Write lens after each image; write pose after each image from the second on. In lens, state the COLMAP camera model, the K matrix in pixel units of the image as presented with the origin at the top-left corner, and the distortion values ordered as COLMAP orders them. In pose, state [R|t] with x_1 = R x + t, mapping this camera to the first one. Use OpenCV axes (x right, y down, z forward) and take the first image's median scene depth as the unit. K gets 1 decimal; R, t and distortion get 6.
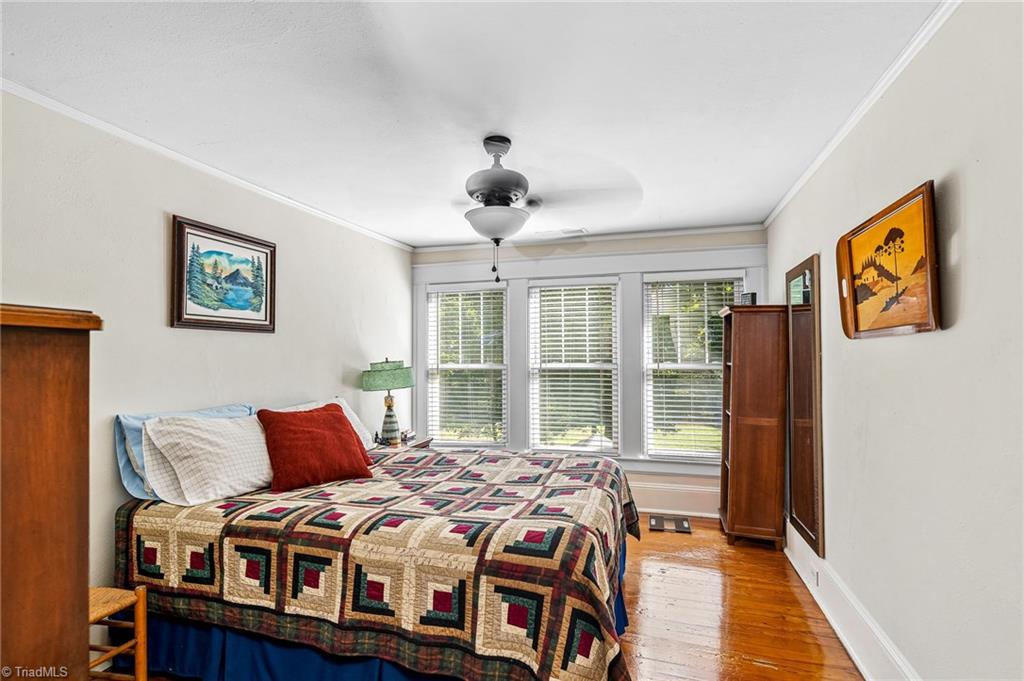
lens RADIAL K [[469.6, 0, 510.7], [0, 469.6, 341.9], [0, 0, 1]] dist [-0.008291, 0.004695]
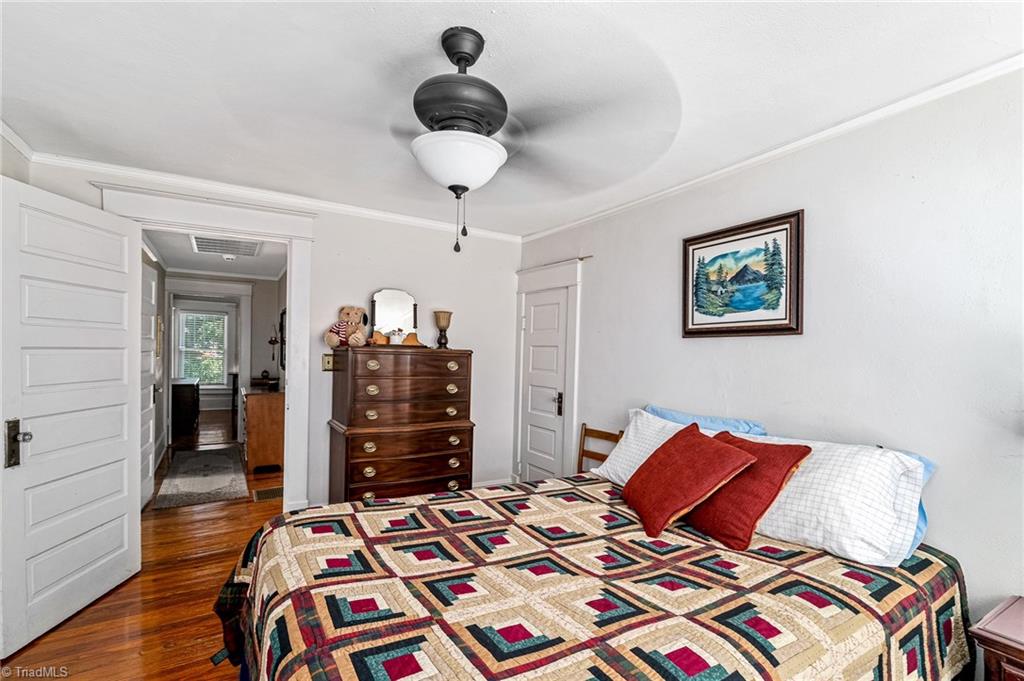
lens RADIAL K [[469.6, 0, 514.2], [0, 469.6, 345.4], [0, 0, 1]] dist [-0.008291, 0.004695]
pose [[-0.681384, -0.014221, -0.731788, 0.350665], [0.011406, 0.999484, -0.030044, 0.016008], [0.731837, -0.028818, -0.680870, 1.284428]]
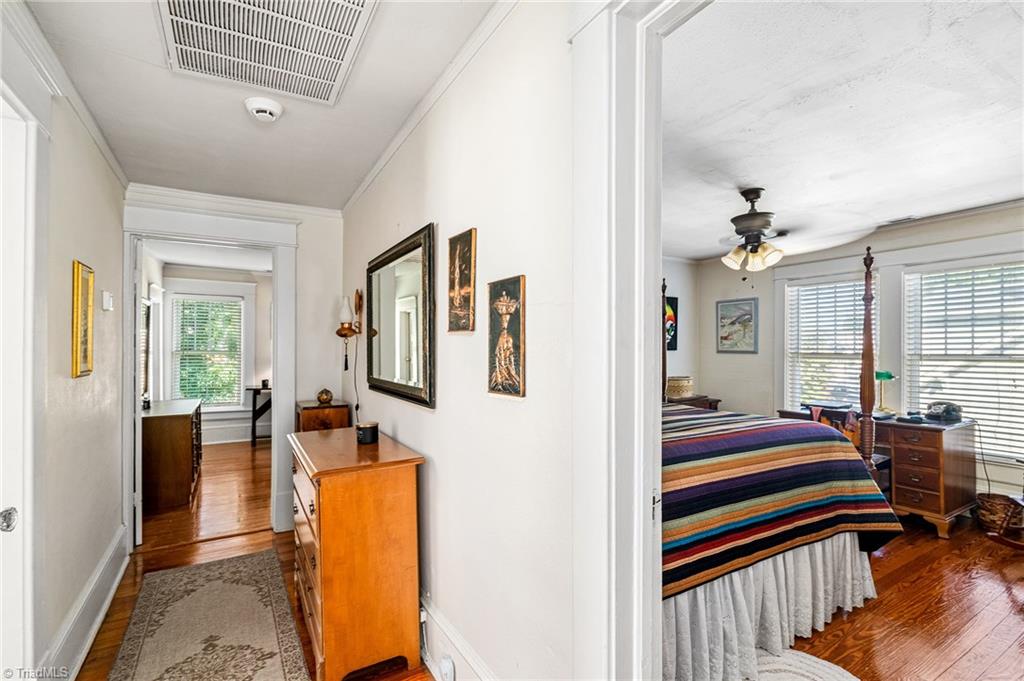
lens RADIAL K [[469.6, 0, 512.8], [0, 469.6, 345.6], [0, 0, 1]] dist [-0.008291, 0.004695]
pose [[-0.692987, -0.007839, -0.720907, 0.176126], [0.020545, 0.999320, -0.030616, 0.001784], [0.720657, -0.036028, -0.692355, 0.594024]]
